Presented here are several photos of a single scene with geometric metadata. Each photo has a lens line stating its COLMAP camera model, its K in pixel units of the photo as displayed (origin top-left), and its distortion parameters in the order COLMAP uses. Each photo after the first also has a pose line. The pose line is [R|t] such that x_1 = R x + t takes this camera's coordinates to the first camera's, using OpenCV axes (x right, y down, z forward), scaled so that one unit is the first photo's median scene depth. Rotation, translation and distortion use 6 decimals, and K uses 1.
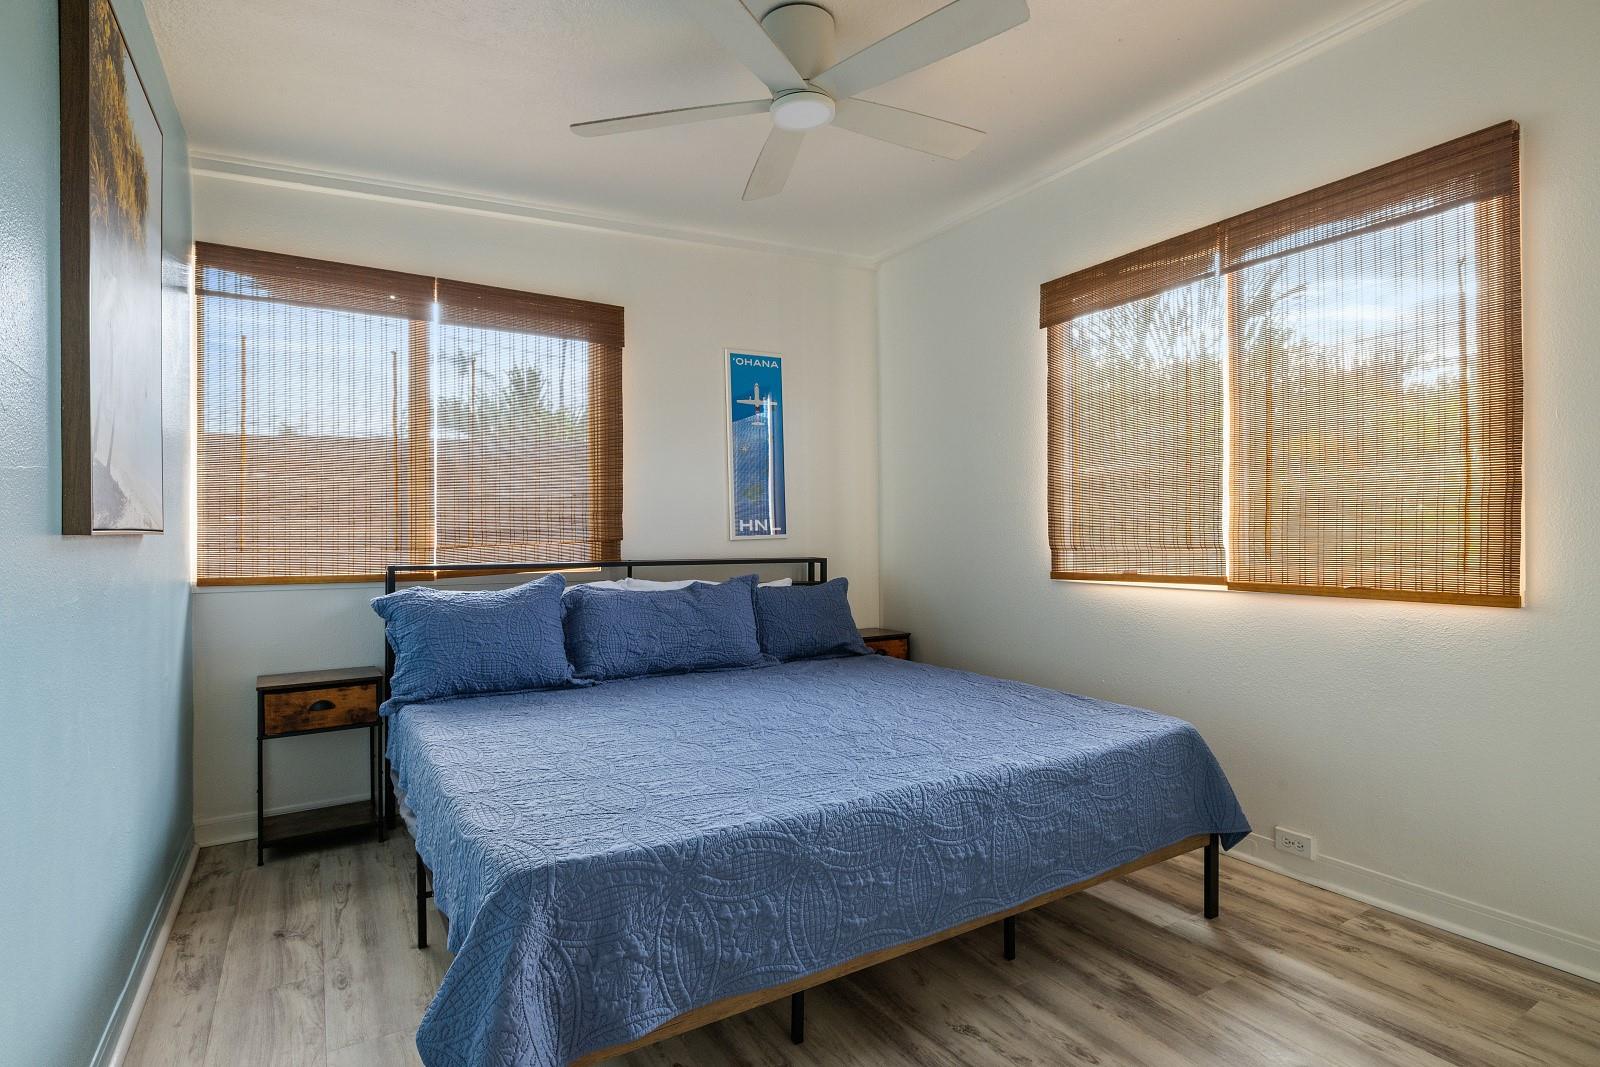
lens RADIAL K [[801.8, 0, 799.1], [0, 801.8, 534.6], [0, 0, 1]] dist [-0.000666, -0.000066]
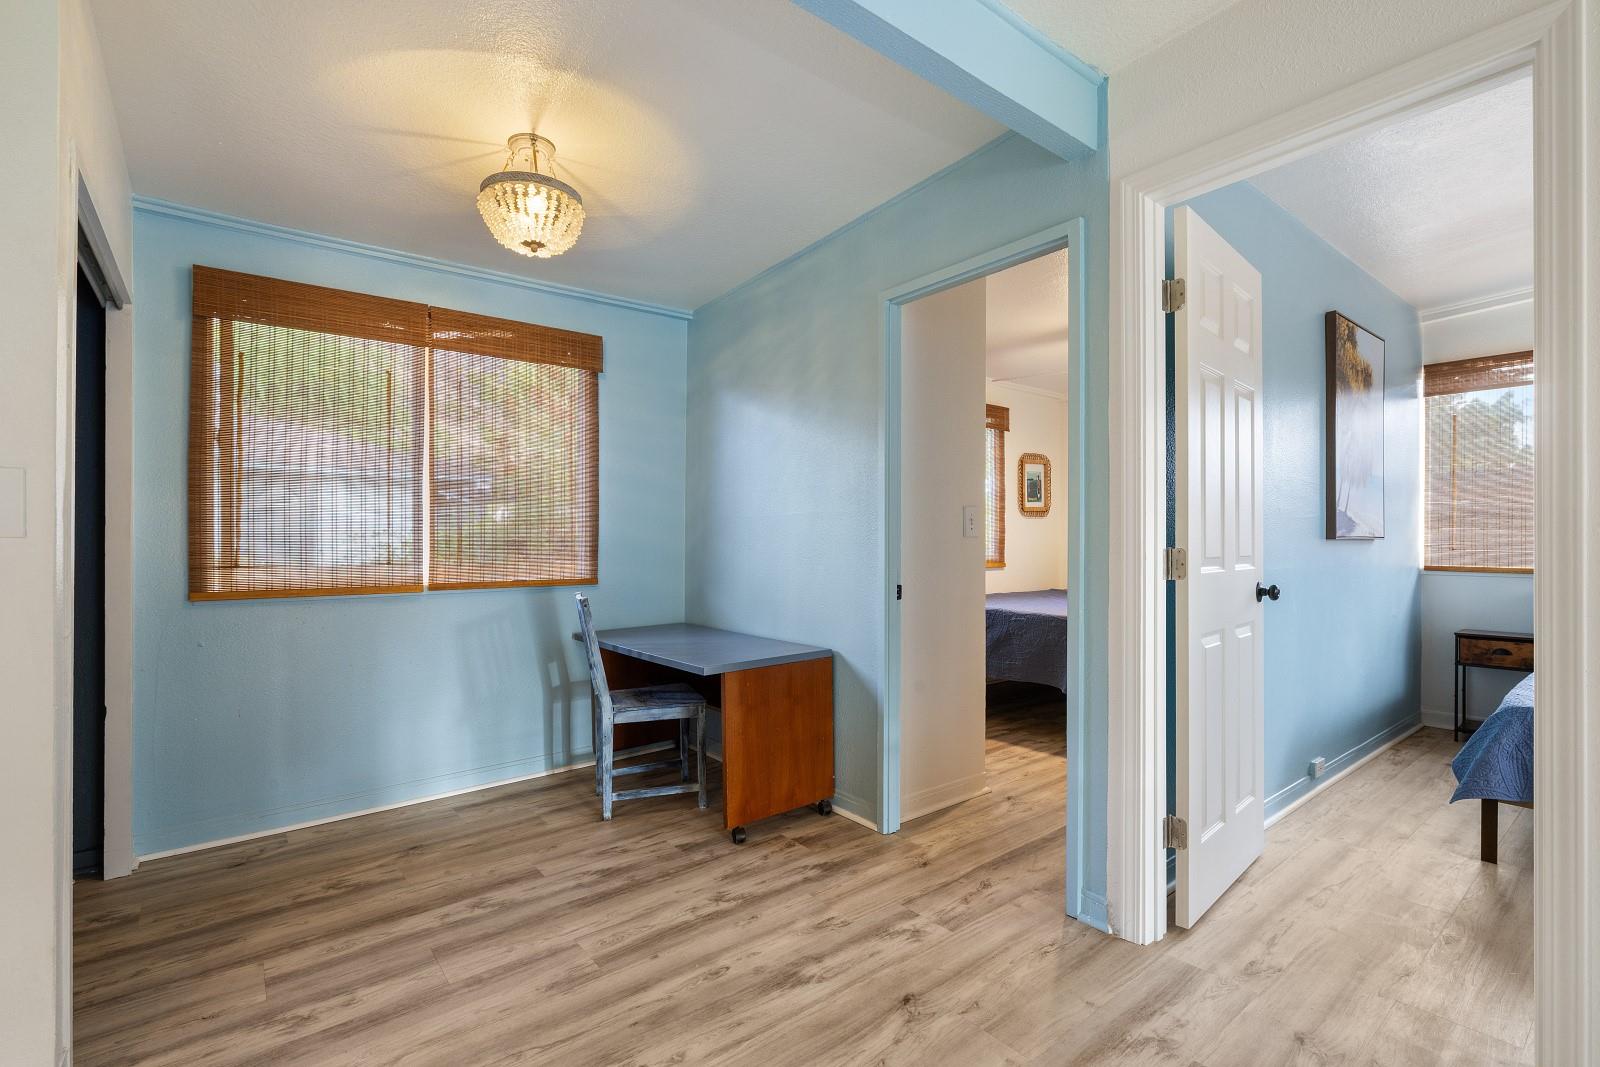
lens RADIAL K [[726.1, 0, 804.7], [0, 726.1, 541.6], [0, 0, 1]] dist [-0.002753, 0.000561]
pose [[0.129463, 0.004249, -0.991575, 0.524182], [-0.001933, 0.999990, 0.004033, 0.000864], [0.991582, 0.001395, 0.129469, -0.431467]]
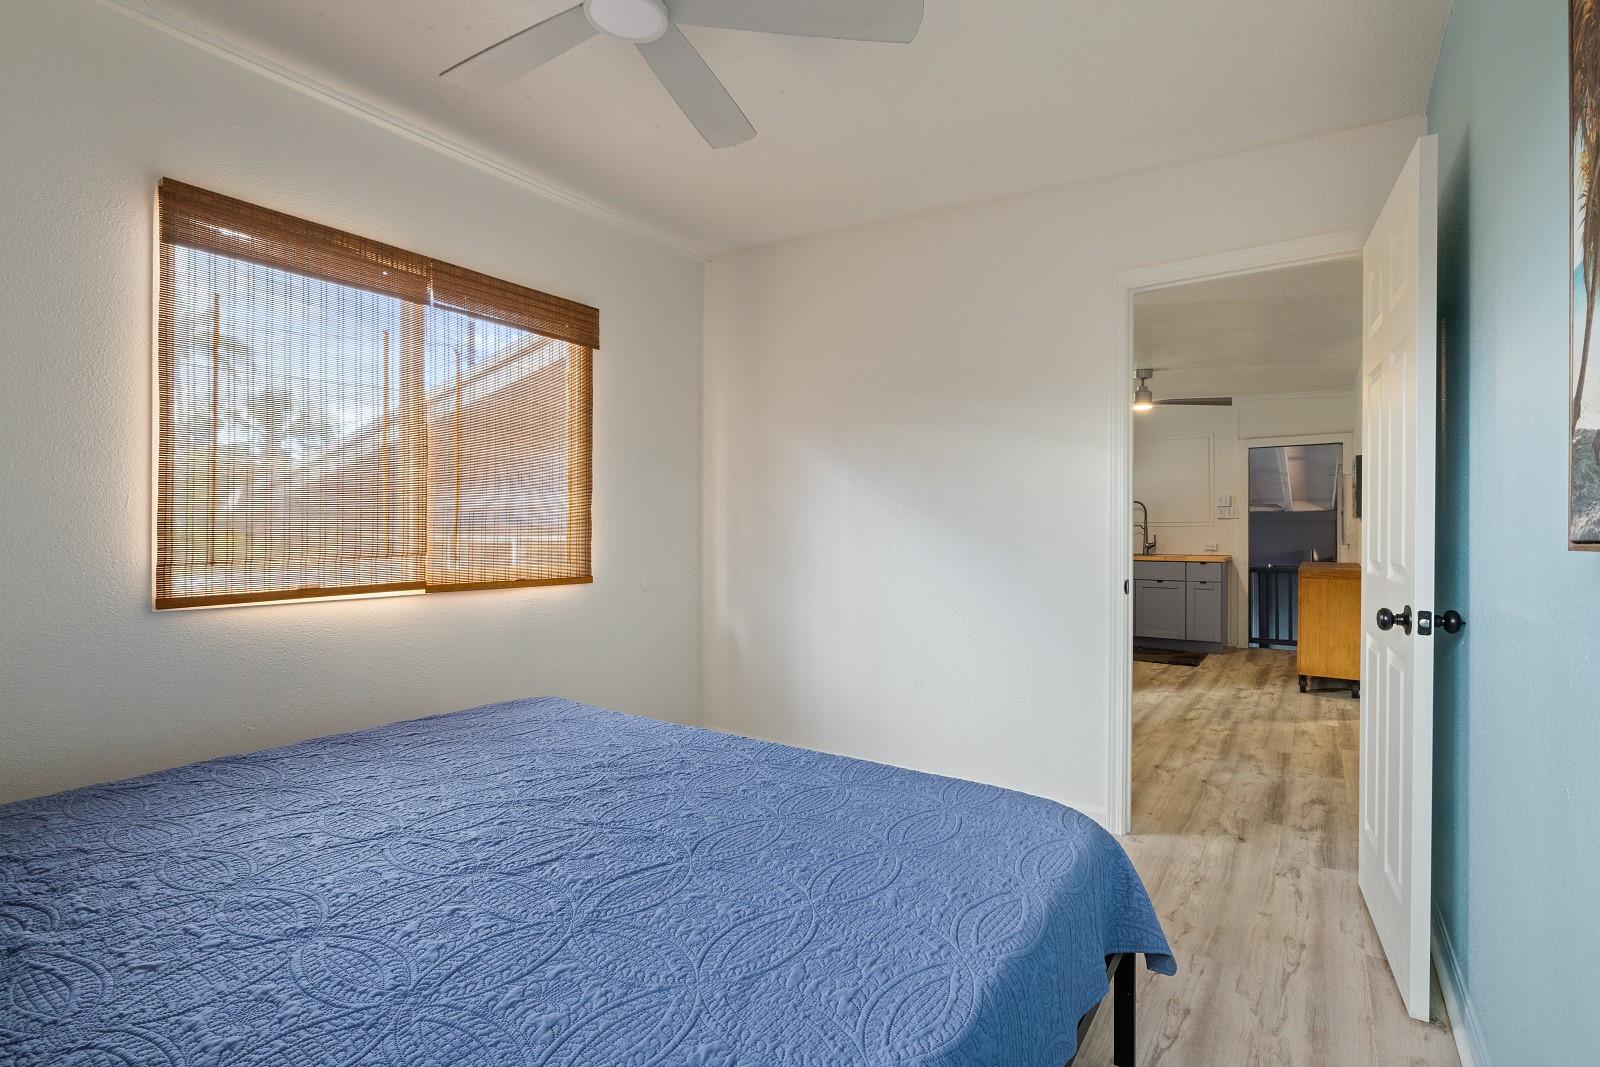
lens RADIAL K [[748.5, 0, 806.9], [0, 748.5, 537.6], [0, 0, 1]] dist [-0.002379, 0.000044]
pose [[-0.411993, 0.003372, 0.911181, -0.517137], [0.004976, 0.999987, -0.001450, -0.002218], [-0.911173, 0.003937, -0.412004, 0.794443]]
